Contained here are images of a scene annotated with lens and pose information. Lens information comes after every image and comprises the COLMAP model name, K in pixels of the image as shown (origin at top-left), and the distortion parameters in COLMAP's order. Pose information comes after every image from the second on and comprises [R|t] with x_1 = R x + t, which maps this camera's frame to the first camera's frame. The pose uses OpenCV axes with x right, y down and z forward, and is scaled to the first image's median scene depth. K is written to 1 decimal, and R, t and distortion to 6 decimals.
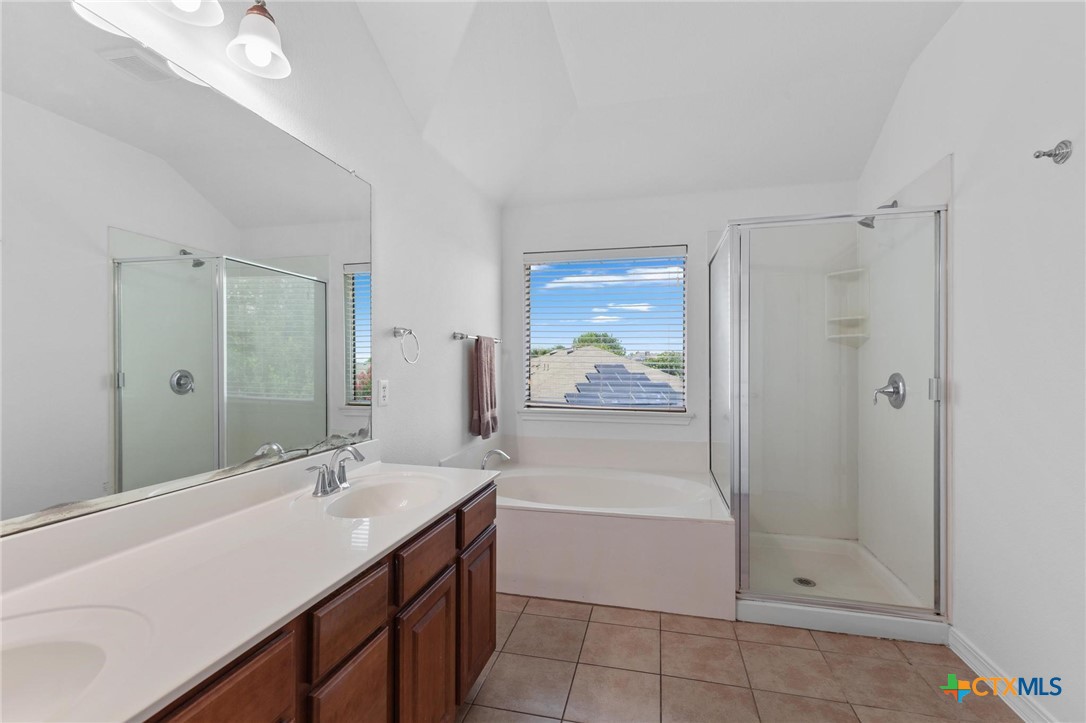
lens RADIAL K [[490.5, 0, 541.5], [0, 490.5, 364.3], [0, 0, 1]] dist [0.000385, 0.000406]
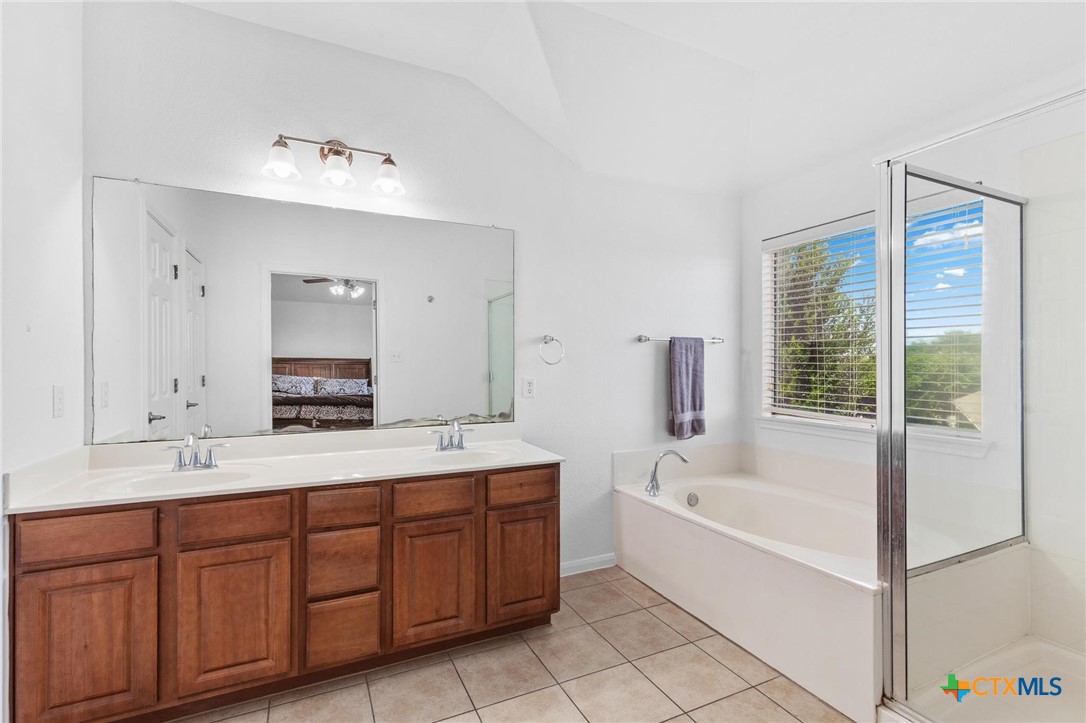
lens RADIAL K [[490.5, 0, 541.5], [0, 490.5, 364.3], [0, 0, 1]] dist [0.000385, 0.000406]
pose [[0.625811, -0.006597, -0.779947, 0.601510], [0.001411, 0.999972, -0.007325, 0.006130], [0.779973, 0.003483, 0.625803, 0.185847]]
